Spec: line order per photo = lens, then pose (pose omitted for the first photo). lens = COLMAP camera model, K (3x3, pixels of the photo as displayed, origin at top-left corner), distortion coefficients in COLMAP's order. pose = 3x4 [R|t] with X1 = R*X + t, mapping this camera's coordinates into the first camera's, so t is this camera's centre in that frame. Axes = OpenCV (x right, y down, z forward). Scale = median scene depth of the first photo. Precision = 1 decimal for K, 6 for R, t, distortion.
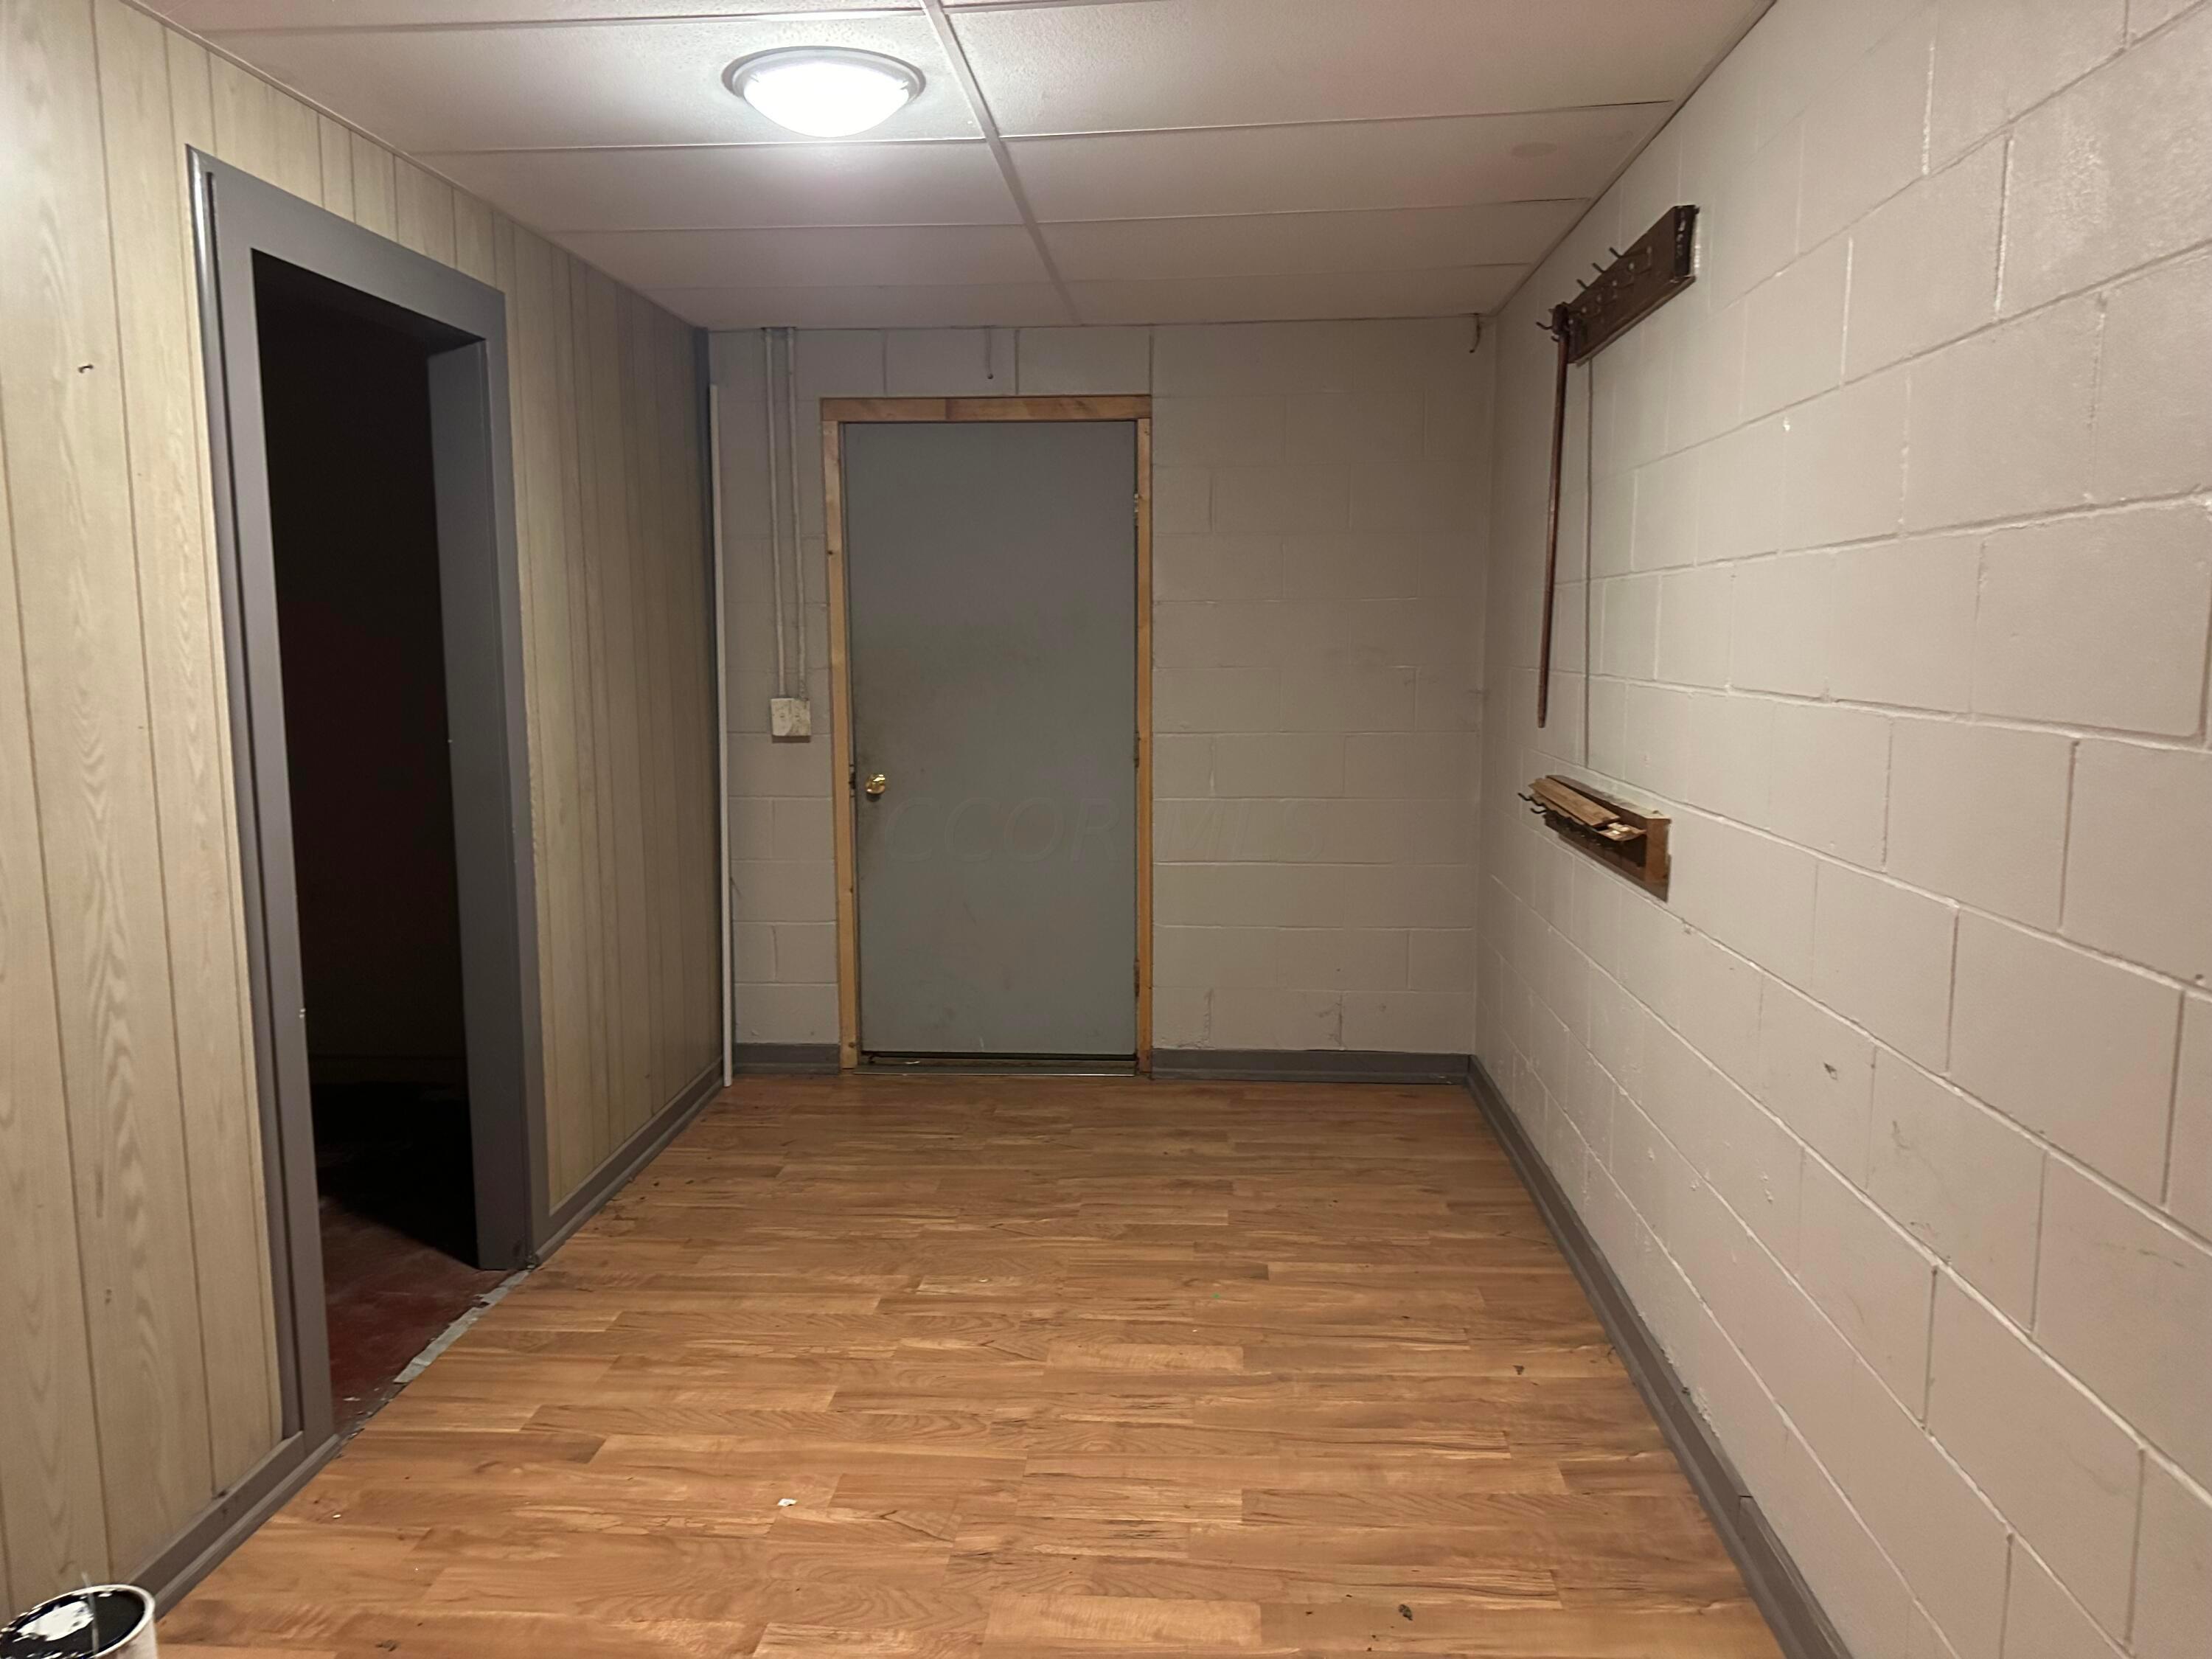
lens RADIAL K [[1552.2, 0, 1100.5], [0, 1552.2, 841.7], [0, 0, 1]] dist [0.068249, -0.079405]
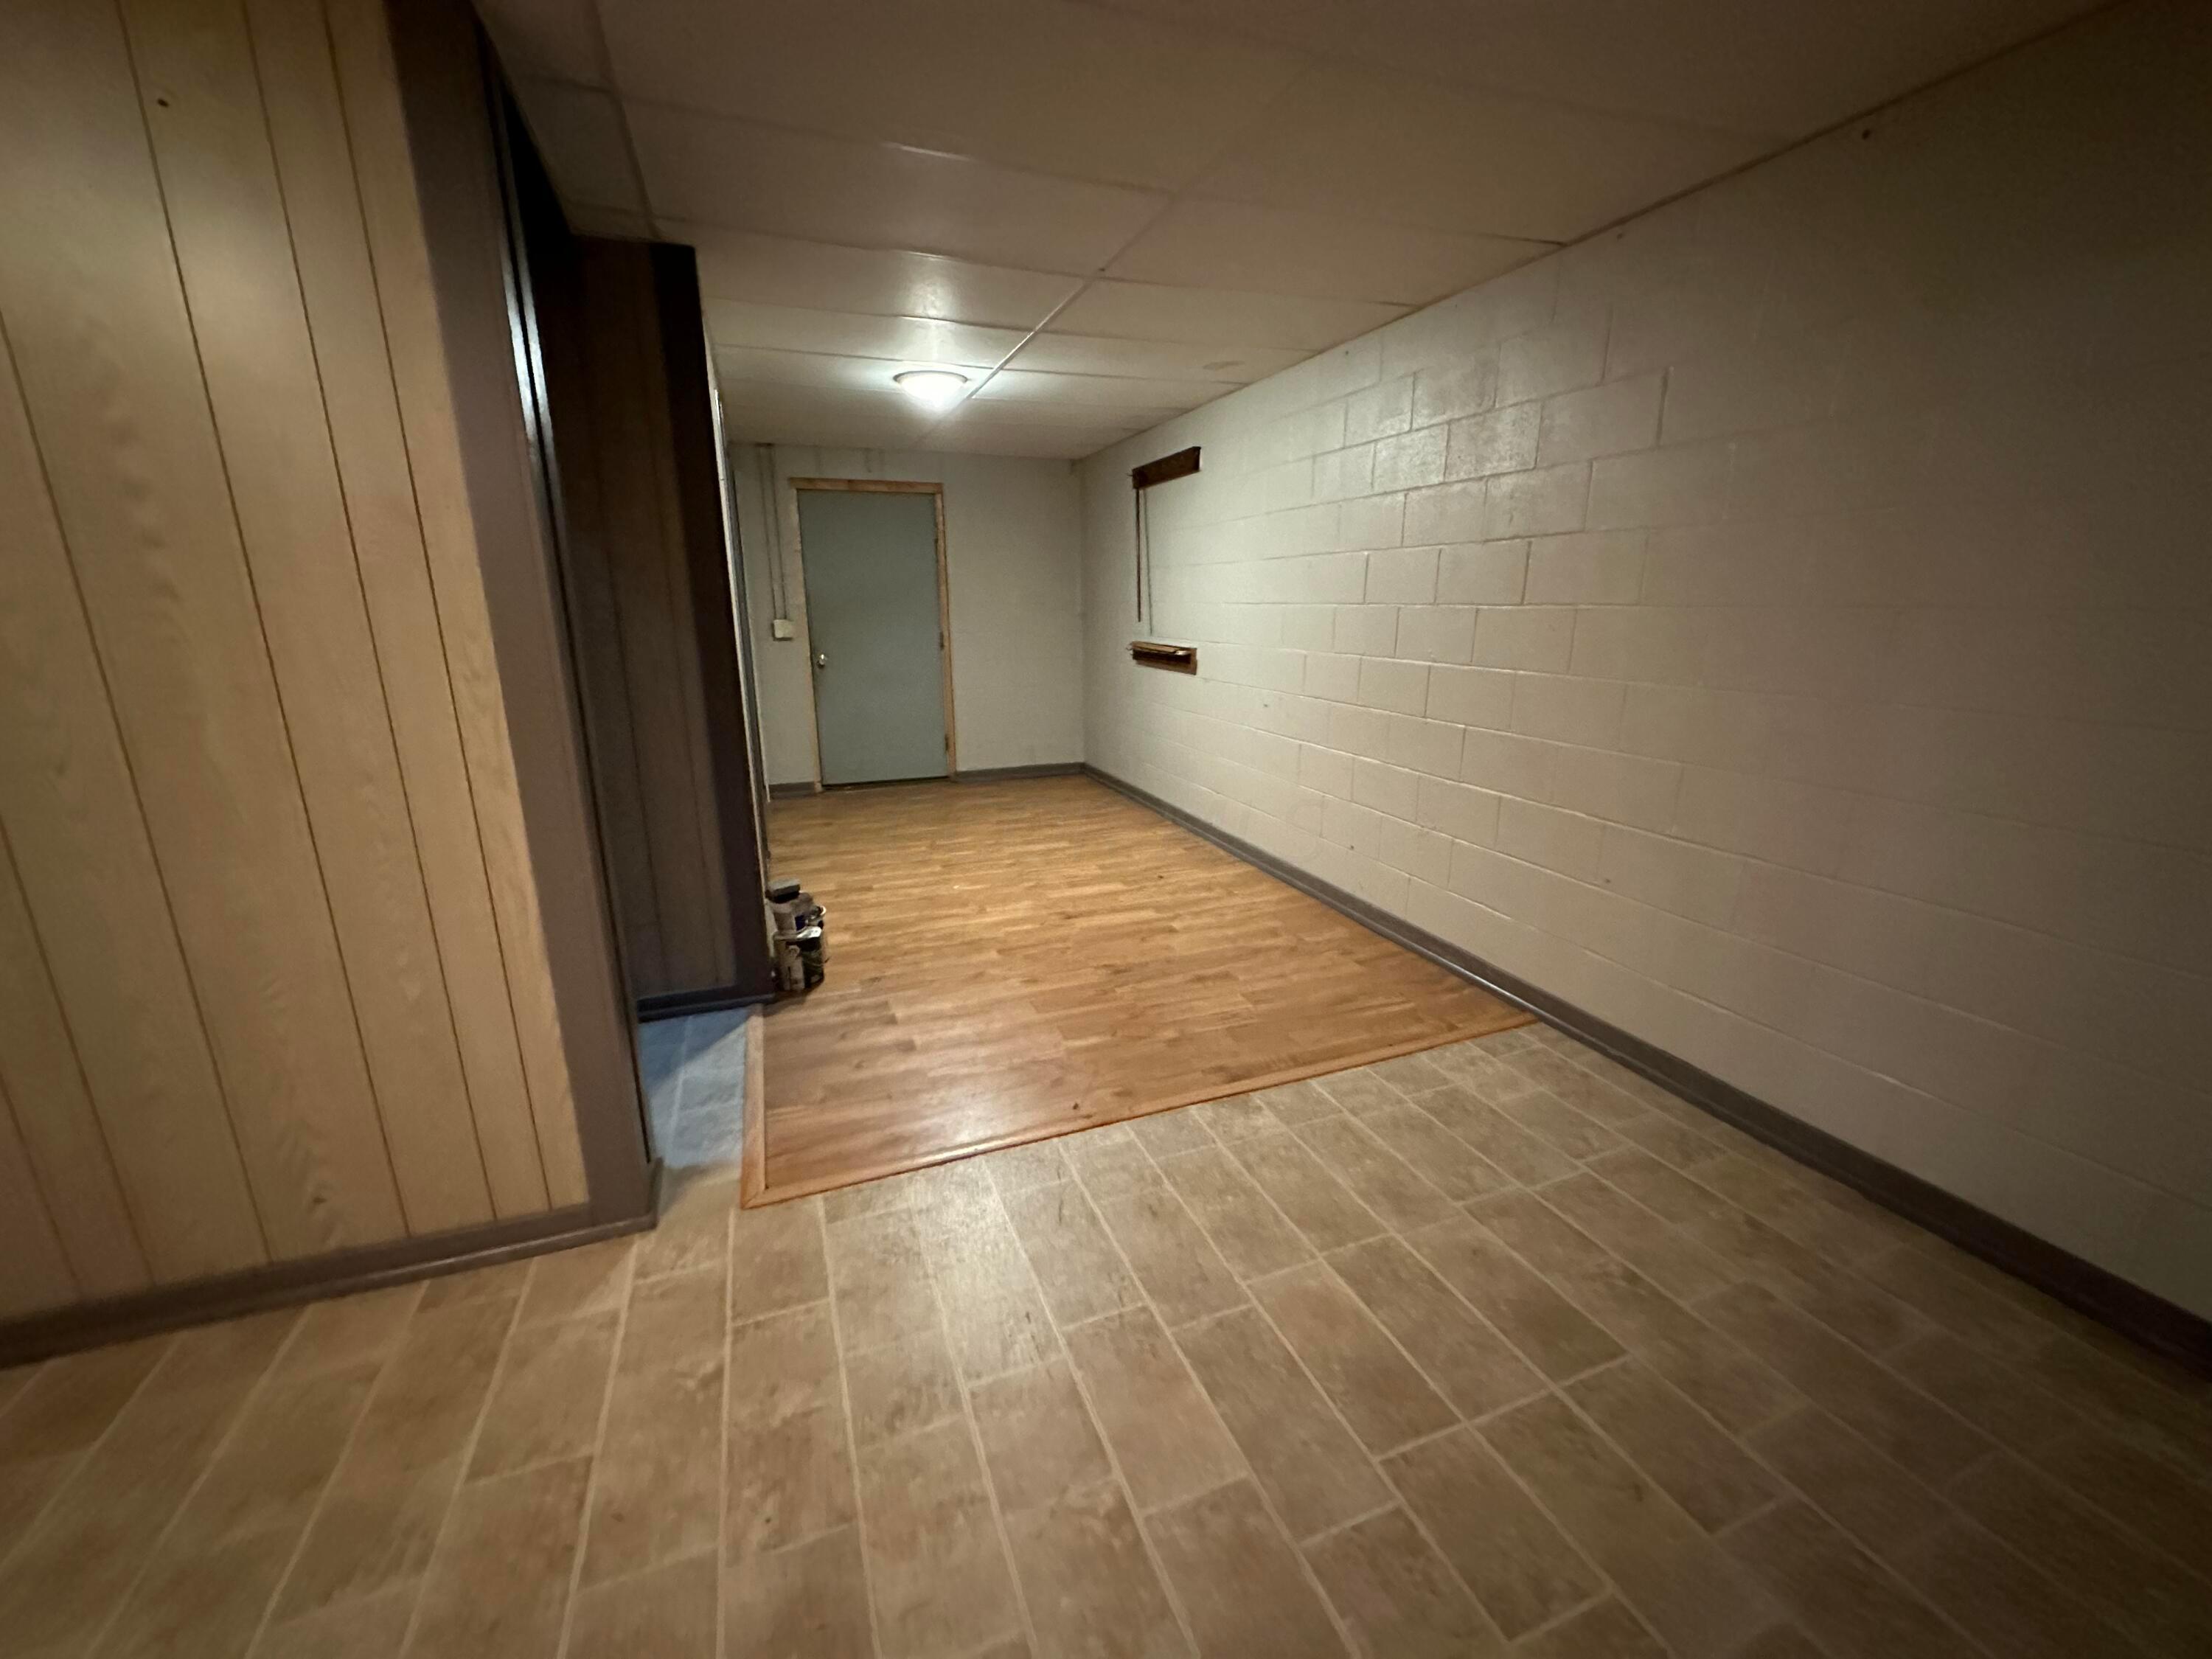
lens RADIAL K [[877.3, 0, 1116.6], [0, 877.3, 821.4], [0, 0, 1]] dist [-0.001504, 0.000555]
pose [[0.908717, -0.104879, 0.404022, -0.424778], [0.057260, 0.990091, 0.128226, 0.077051], [-0.413466, -0.093387, 0.905718, -0.444682]]
